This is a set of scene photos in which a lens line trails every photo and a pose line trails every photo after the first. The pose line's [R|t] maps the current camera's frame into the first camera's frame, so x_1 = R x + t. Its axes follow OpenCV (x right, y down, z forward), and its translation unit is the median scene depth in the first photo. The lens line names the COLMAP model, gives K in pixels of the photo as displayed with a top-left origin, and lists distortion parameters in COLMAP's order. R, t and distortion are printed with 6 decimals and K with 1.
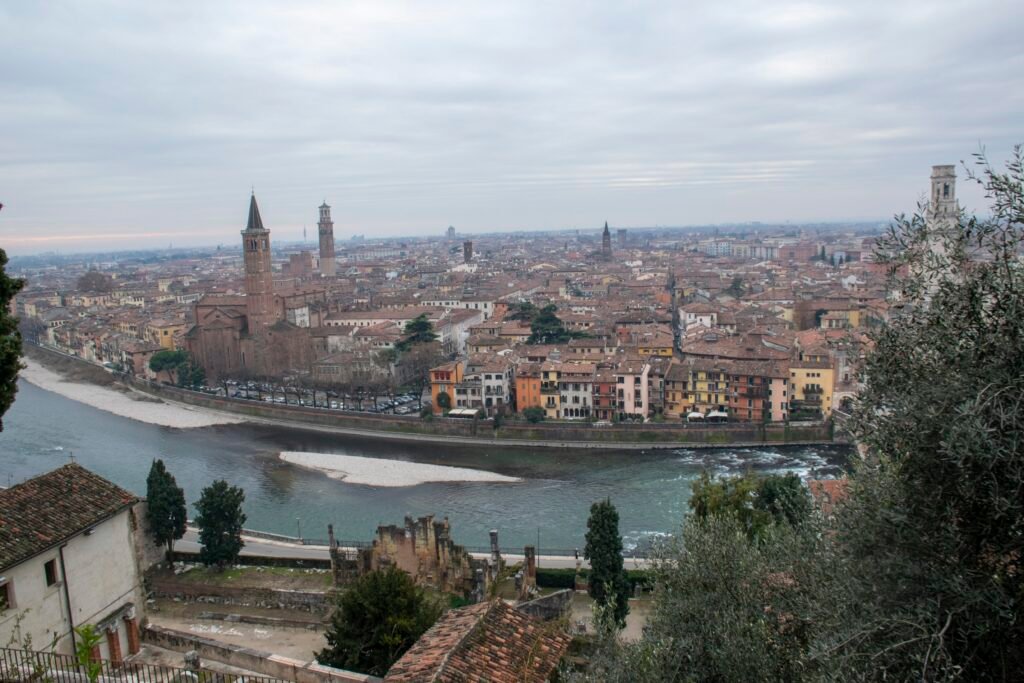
lens RADIAL K [[793.4, 0, 512.0], [0, 793.4, 341.5], [0, 0, 1]] dist [-0.153034, 0.079411]
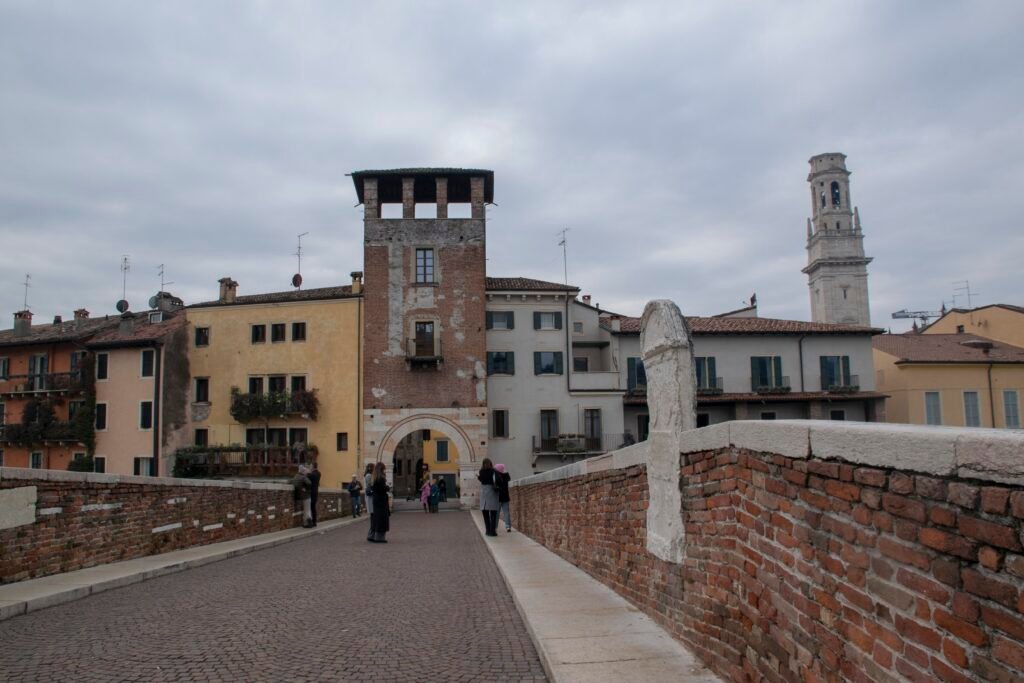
lens RADIAL K [[793.4, 0, 512.0], [0, 793.4, 341.5], [0, 0, 1]] dist [-0.153034, 0.079411]
pose [[0.994902, 0.021138, 0.098602, 0.427361], [0.005733, 0.964347, -0.264581, 0.103890], [-0.100679, 0.263797, 0.959310, 0.770336]]
